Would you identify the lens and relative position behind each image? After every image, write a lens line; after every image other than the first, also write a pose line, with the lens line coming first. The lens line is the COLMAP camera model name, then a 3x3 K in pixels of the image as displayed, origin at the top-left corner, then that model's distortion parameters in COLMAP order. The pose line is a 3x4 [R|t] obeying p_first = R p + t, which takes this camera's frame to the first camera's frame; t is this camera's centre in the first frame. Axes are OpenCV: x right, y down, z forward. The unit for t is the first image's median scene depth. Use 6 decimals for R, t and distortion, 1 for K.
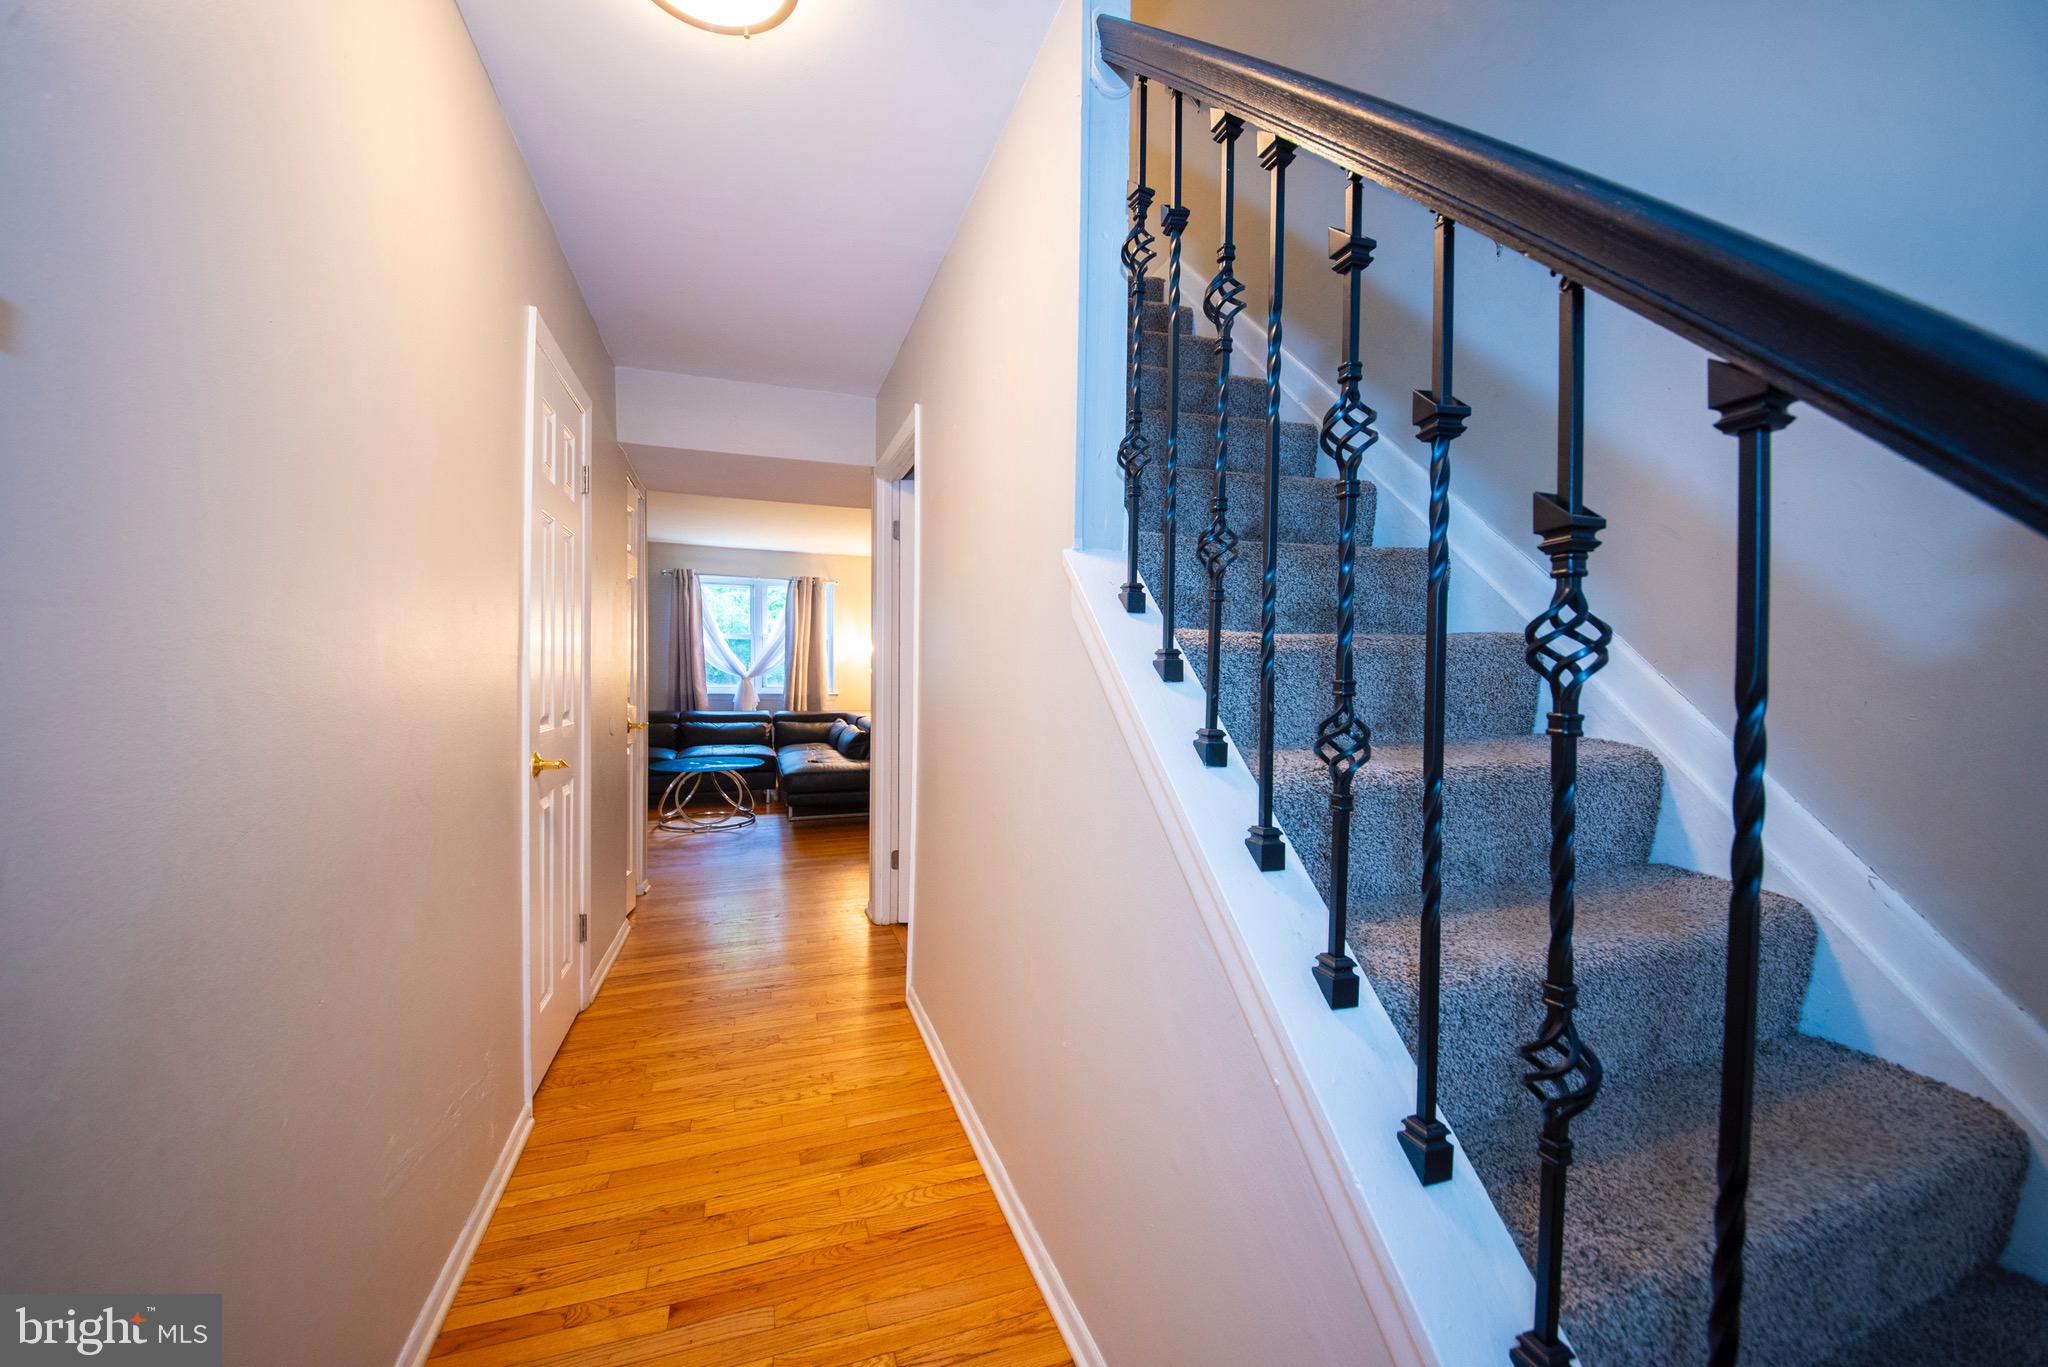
lens RADIAL K [[761.2, 0, 1035.7], [0, 761.2, 685.0], [0, 0, 1]] dist [-0.018599, -0.000315]
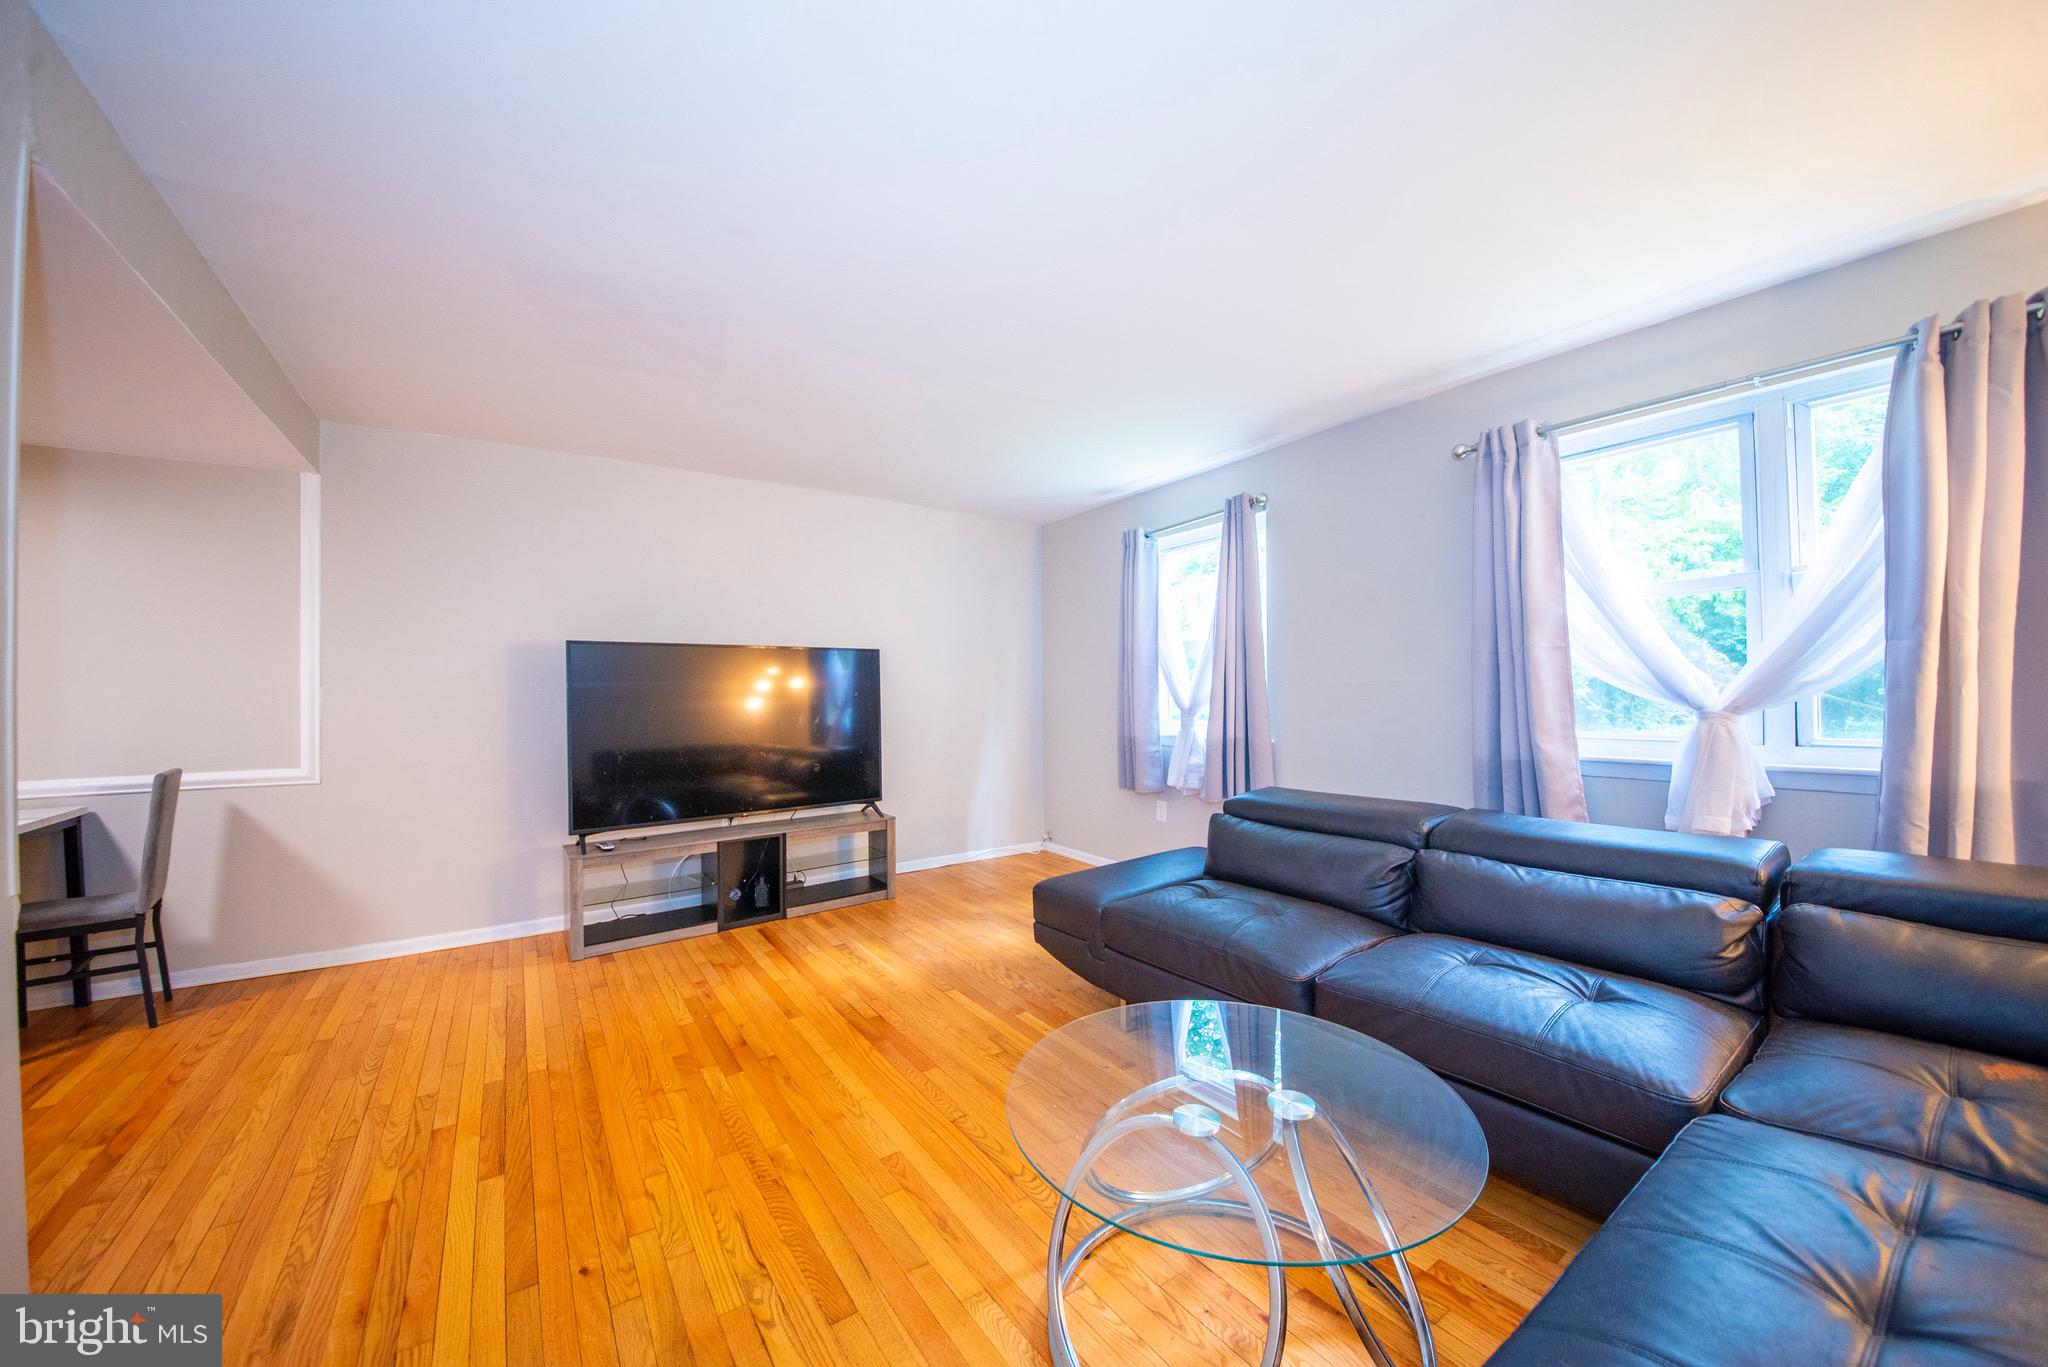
lens RADIAL K [[761.2, 0, 1035.7], [0, 761.2, 685.0], [0, 0, 1]] dist [-0.018599, -0.000315]
pose [[0.256752, -0.029894, -0.966015, -0.158961], [0.005812, 0.999551, -0.029388, -0.013470], [0.966460, 0.001931, 0.256811, 0.657865]]
